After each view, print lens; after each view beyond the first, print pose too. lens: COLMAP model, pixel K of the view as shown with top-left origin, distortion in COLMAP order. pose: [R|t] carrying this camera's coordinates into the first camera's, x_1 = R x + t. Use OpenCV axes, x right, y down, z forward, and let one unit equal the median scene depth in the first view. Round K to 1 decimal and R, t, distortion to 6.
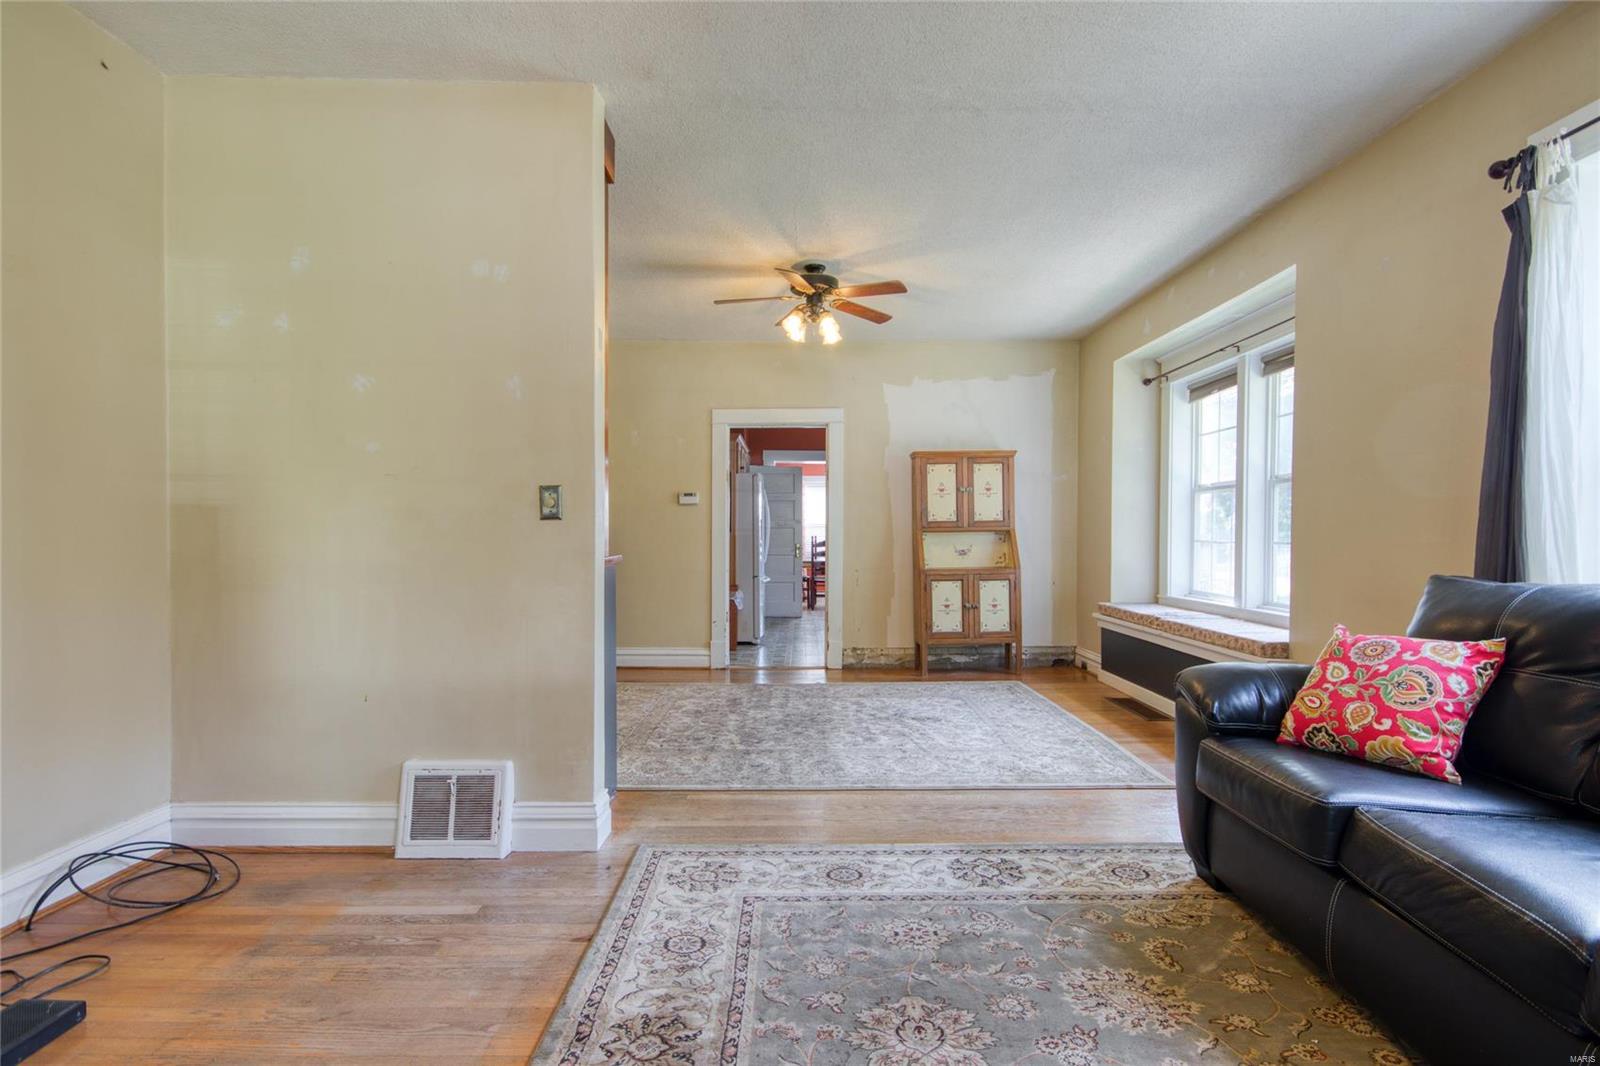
lens RADIAL K [[770.9, 0, 800.0], [0, 770.9, 533.0], [0, 0, 1]] dist [-0.000230, 0.006489]
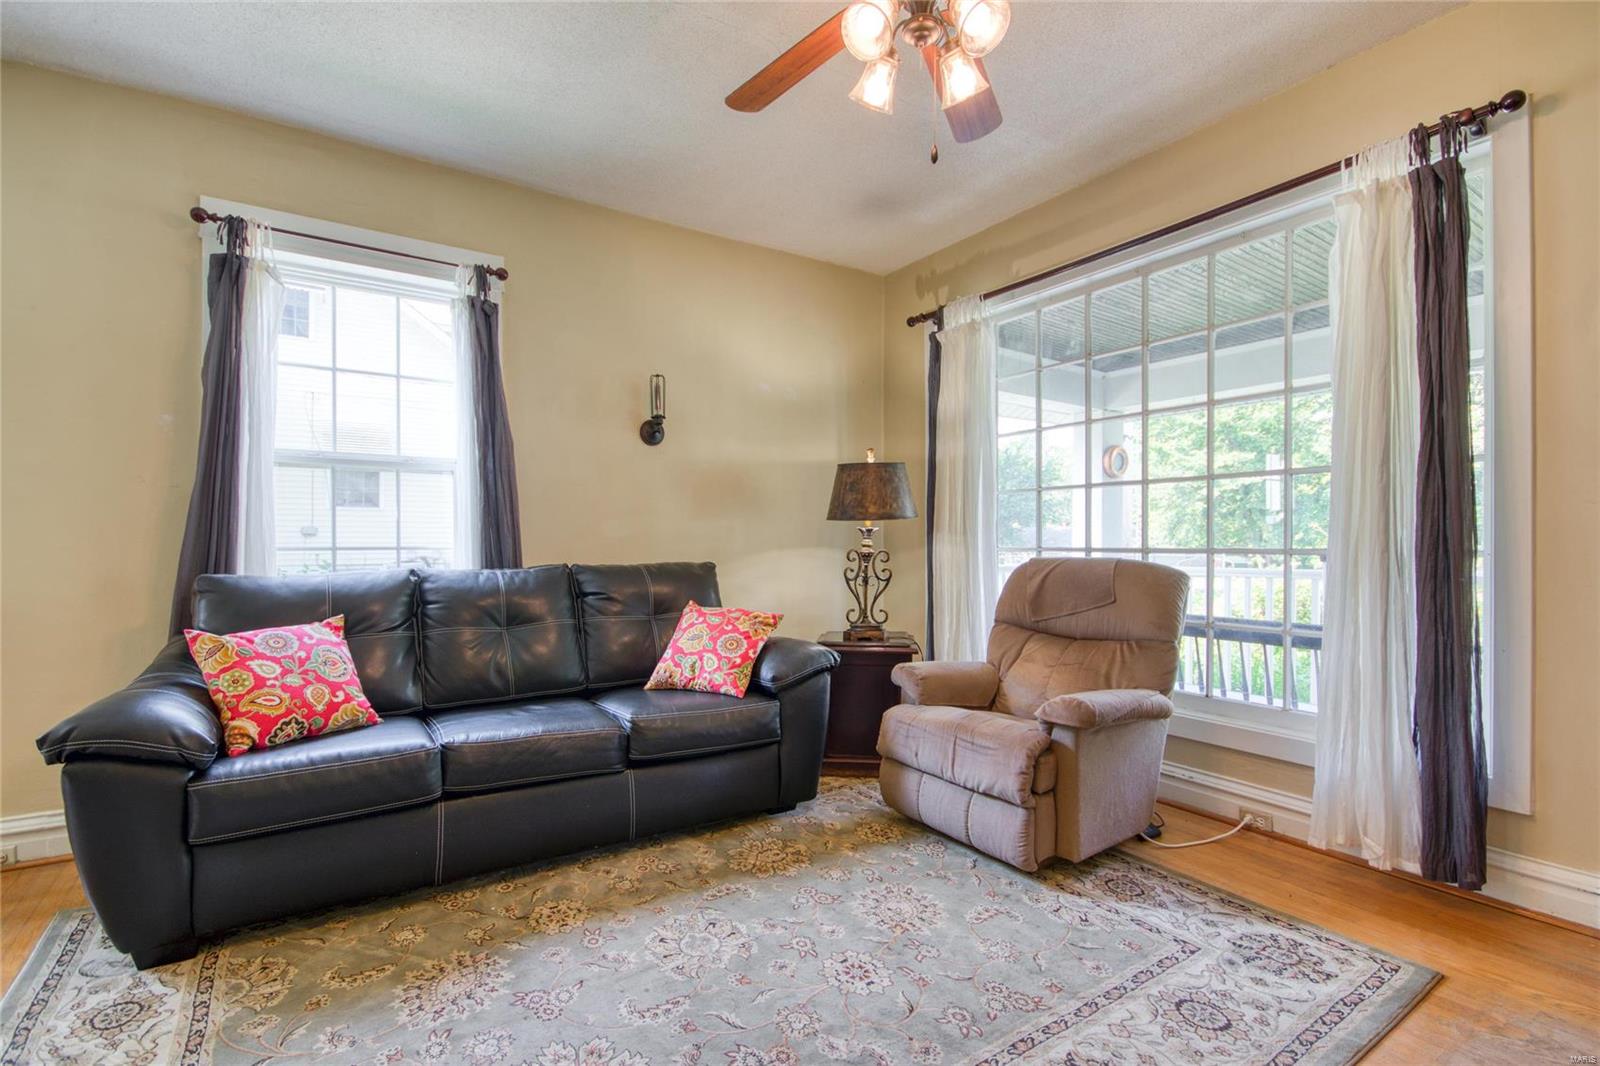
lens RADIAL K [[754.9, 0, 798.3], [0, 754.9, 548.1], [0, 0, 1]] dist [0.003605, -0.005708]
pose [[-0.554710, -0.005979, 0.832022, -0.560949], [0.003315, 0.999950, 0.009396, 0.011171], [-0.832037, 0.007970, -0.554663, 0.993494]]
